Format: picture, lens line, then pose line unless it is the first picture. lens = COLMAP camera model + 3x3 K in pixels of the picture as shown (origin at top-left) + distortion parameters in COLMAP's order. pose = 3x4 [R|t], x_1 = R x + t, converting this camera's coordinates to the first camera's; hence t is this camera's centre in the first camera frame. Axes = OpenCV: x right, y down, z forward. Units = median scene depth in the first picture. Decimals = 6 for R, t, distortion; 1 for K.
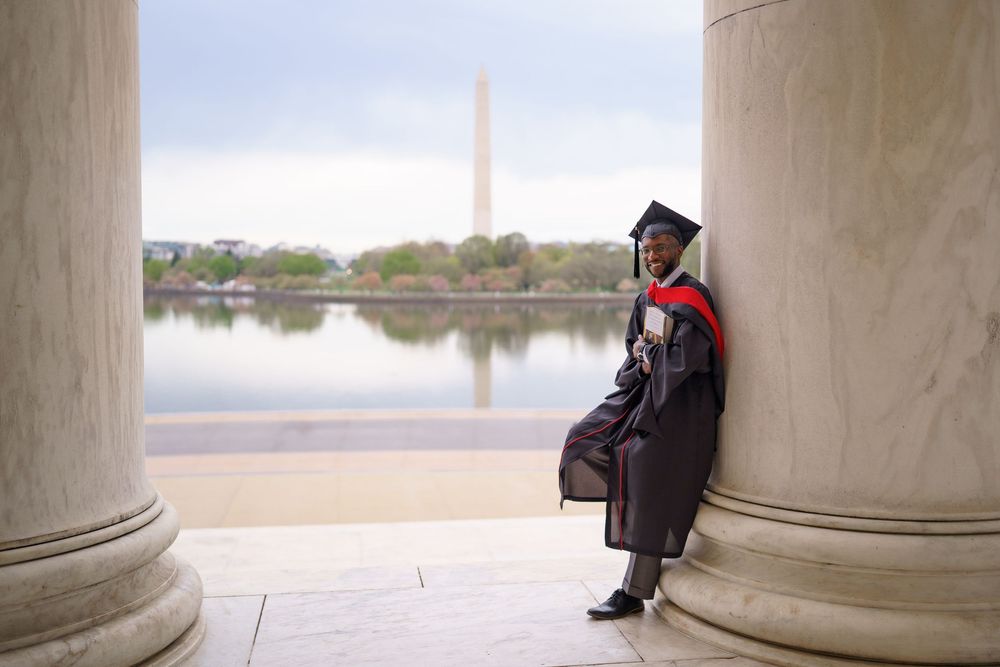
lens RADIAL K [[1081.7, 0, 516.3], [0, 1081.7, 293.1], [0, 0, 1]] dist [-0.046125, 0.170708]
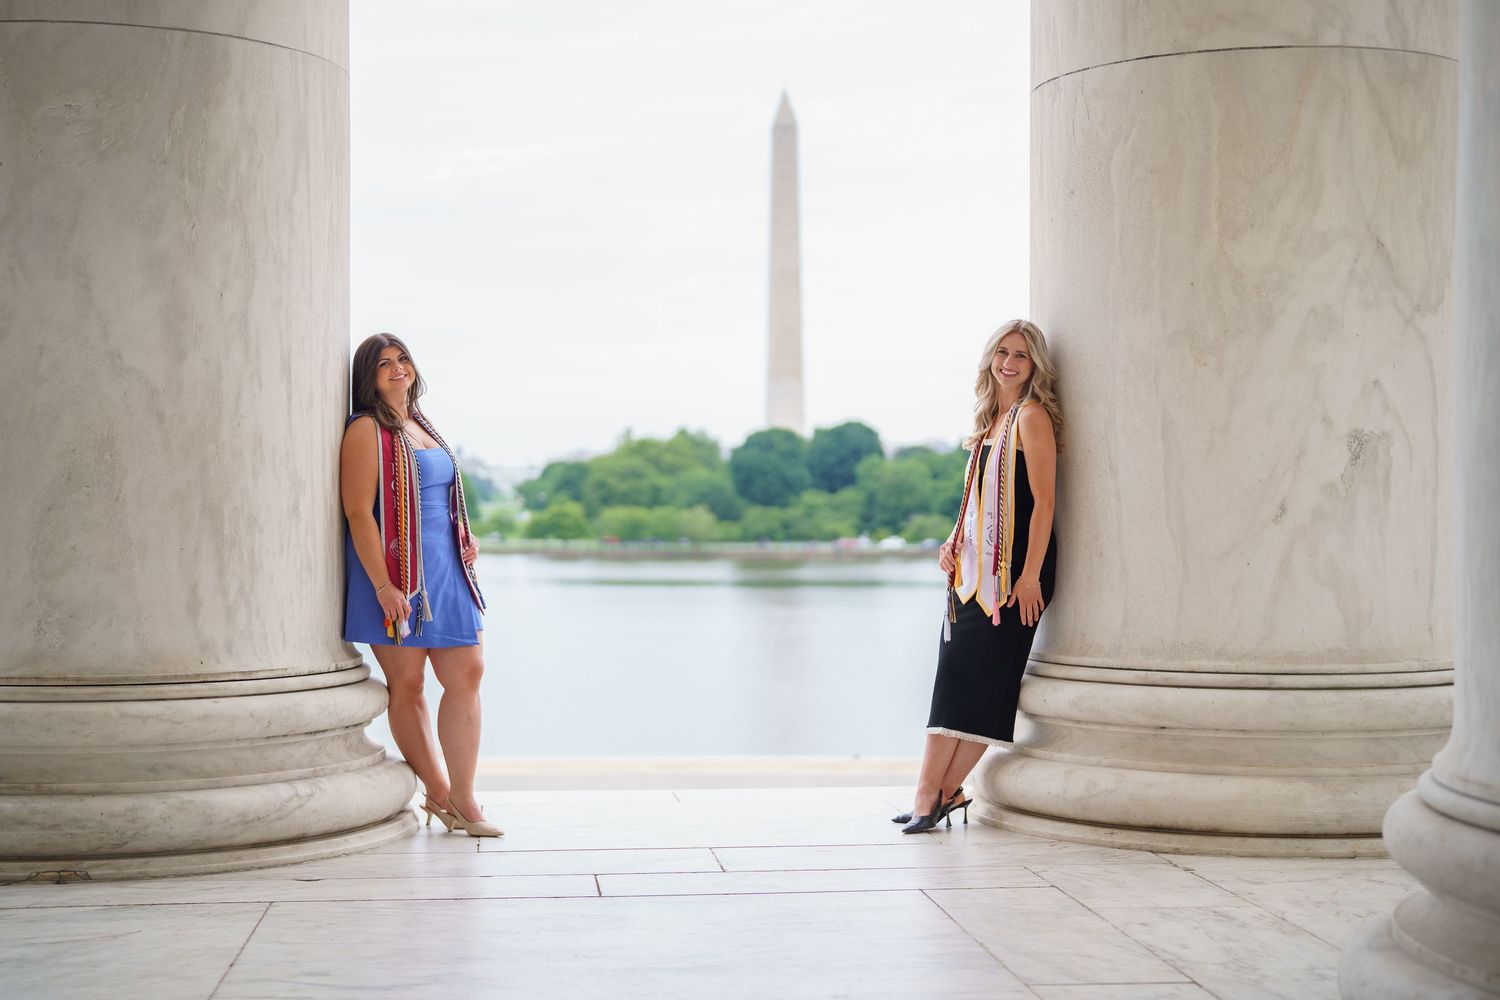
lens RADIAL K [[2916.3, 0, 705.7], [0, 2916.3, 525.2], [0, 0, 1]] dist [-0.041761, 1.354739]
pose [[0.997578, -0.001633, -0.069532, 0.094229], [-0.001440, 0.999025, -0.044129, 0.196793], [0.069536, 0.044122, 0.996603, -1.323333]]
